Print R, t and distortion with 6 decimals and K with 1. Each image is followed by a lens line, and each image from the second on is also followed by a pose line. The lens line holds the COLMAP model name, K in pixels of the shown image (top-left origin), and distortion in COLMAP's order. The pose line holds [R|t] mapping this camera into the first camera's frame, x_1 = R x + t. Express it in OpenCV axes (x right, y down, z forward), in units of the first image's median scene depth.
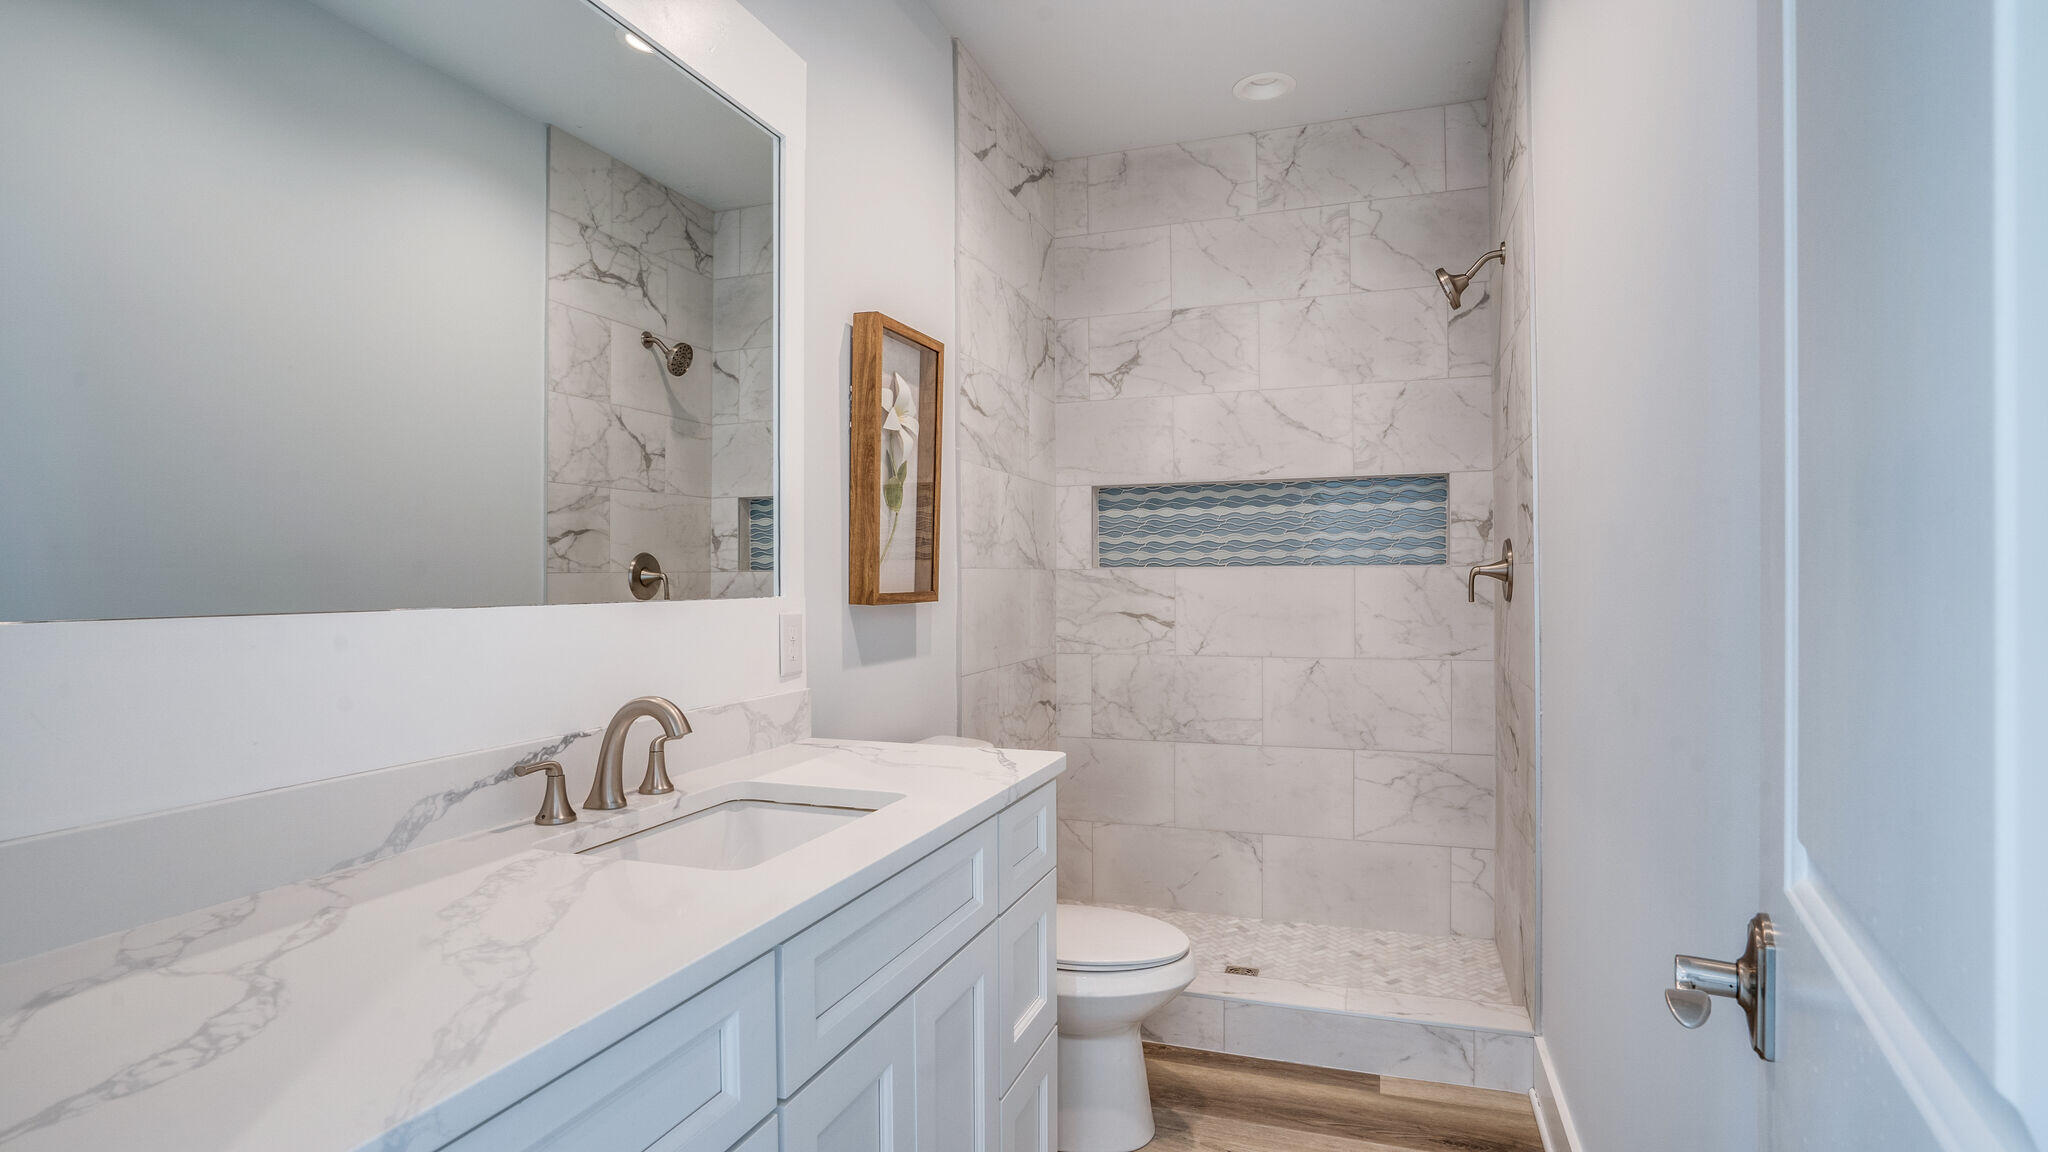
lens RADIAL K [[1013.1, 0, 1024.0], [0, 1013.1, 576.0], [0, 0, 1]] dist [-0.063003, 0.030349]
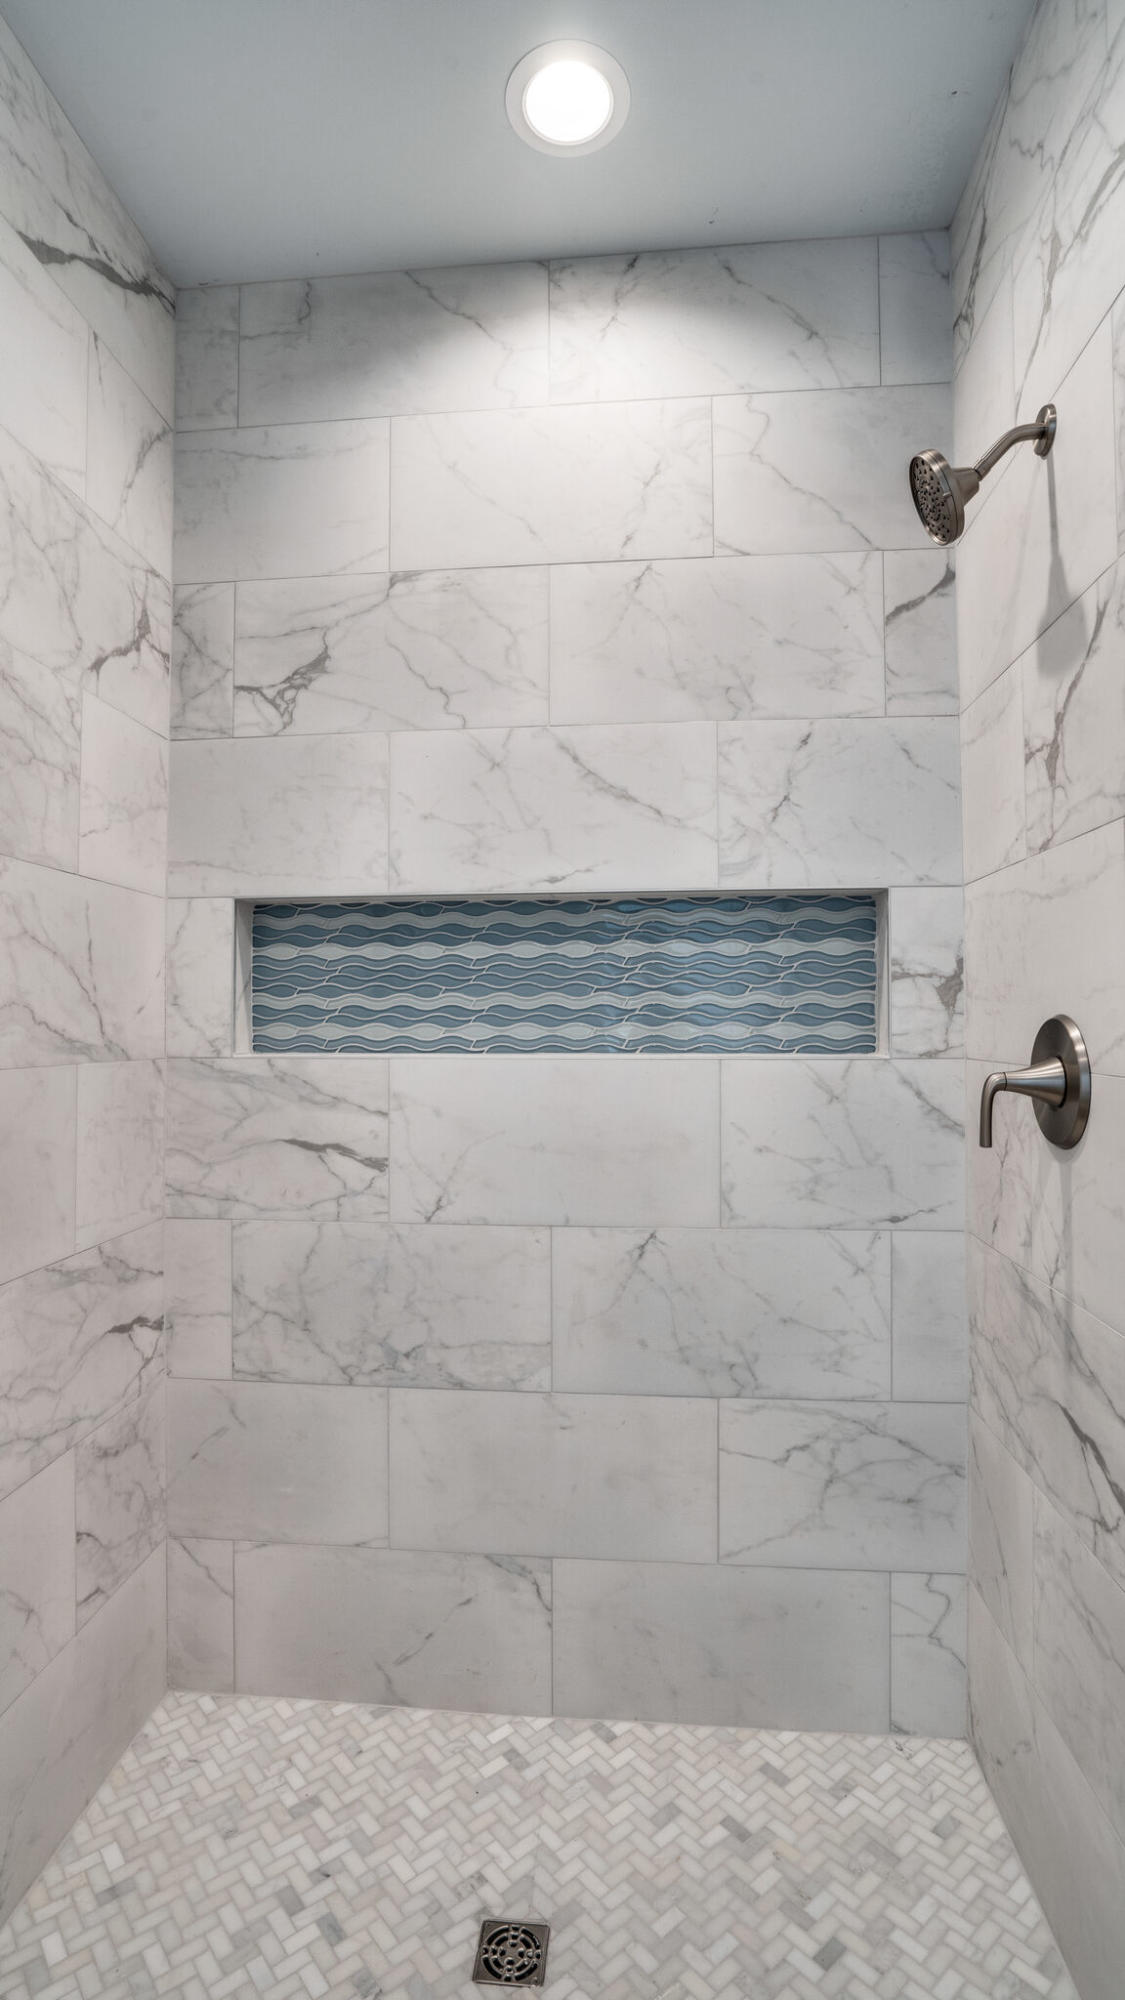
lens RADIAL K [[947.7, 0, 562.5], [0, 947.7, 1000.0], [0, 0, 1]] dist [-0.046746, 0.001292]
pose [[0.967462, 0.008757, 0.252866, 0.114051], [-0.003847, 0.999794, -0.019906, -0.028670], [-0.252989, 0.018286, 0.967296, 0.510602]]
